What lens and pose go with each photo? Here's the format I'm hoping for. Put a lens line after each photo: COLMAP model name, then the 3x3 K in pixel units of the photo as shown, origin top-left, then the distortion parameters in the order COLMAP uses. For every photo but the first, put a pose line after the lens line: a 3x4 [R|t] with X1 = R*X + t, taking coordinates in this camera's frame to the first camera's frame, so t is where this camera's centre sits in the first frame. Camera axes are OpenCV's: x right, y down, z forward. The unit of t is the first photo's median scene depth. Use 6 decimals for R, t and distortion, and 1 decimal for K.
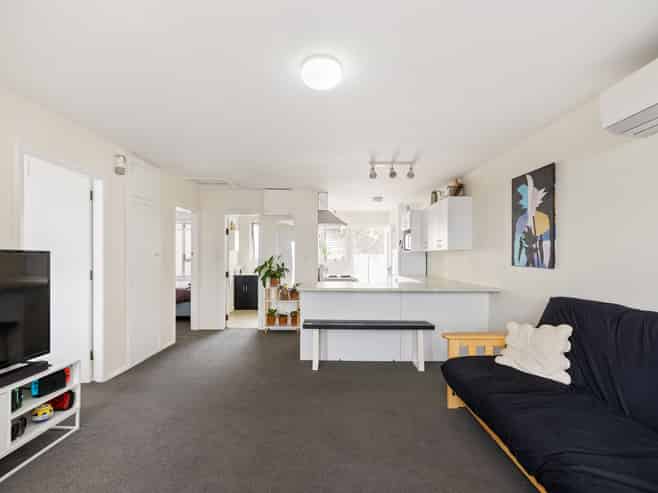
lens RADIAL K [[312.4, 0, 327.5], [0, 312.4, 254.6], [0, 0, 1]] dist [0.001341, 0.000386]
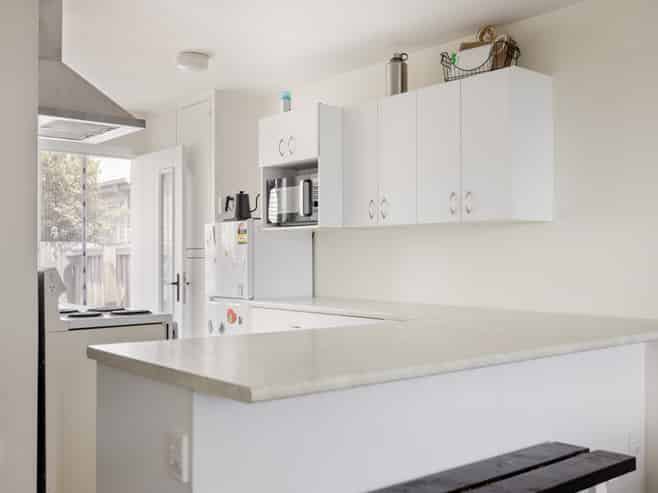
lens RADIAL K [[704.5, 0, 329.0], [0, 704.5, 246.5], [0, 0, 1]] dist [0.003291, 0.001597]
pose [[0.768335, 0.003982, 0.640036, -0.369913], [-0.003182, 0.999992, -0.002401, 0.024085], [-0.640040, -0.000192, 0.768341, 0.722280]]
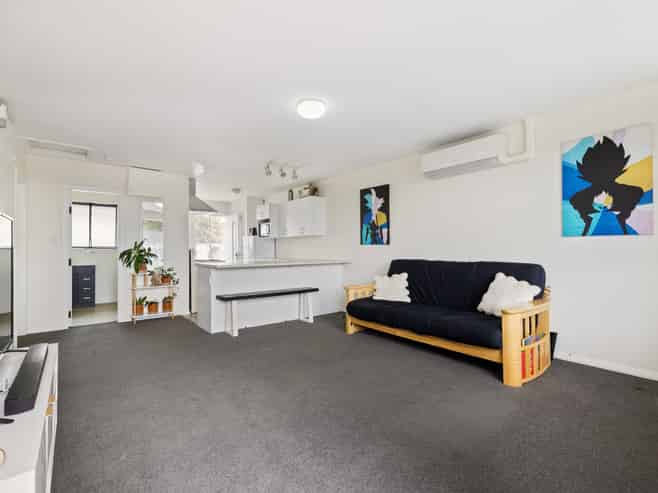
lens RADIAL K [[299.9, 0, 329.0], [0, 299.9, 246.5], [0, 0, 1]] dist [-0.000298, 0.000009]
pose [[0.774736, -0.007523, 0.632240, -0.512530], [0.006698, 0.999971, 0.003692, 0.040393], [-0.632249, 0.001375, 0.774764, -0.075793]]
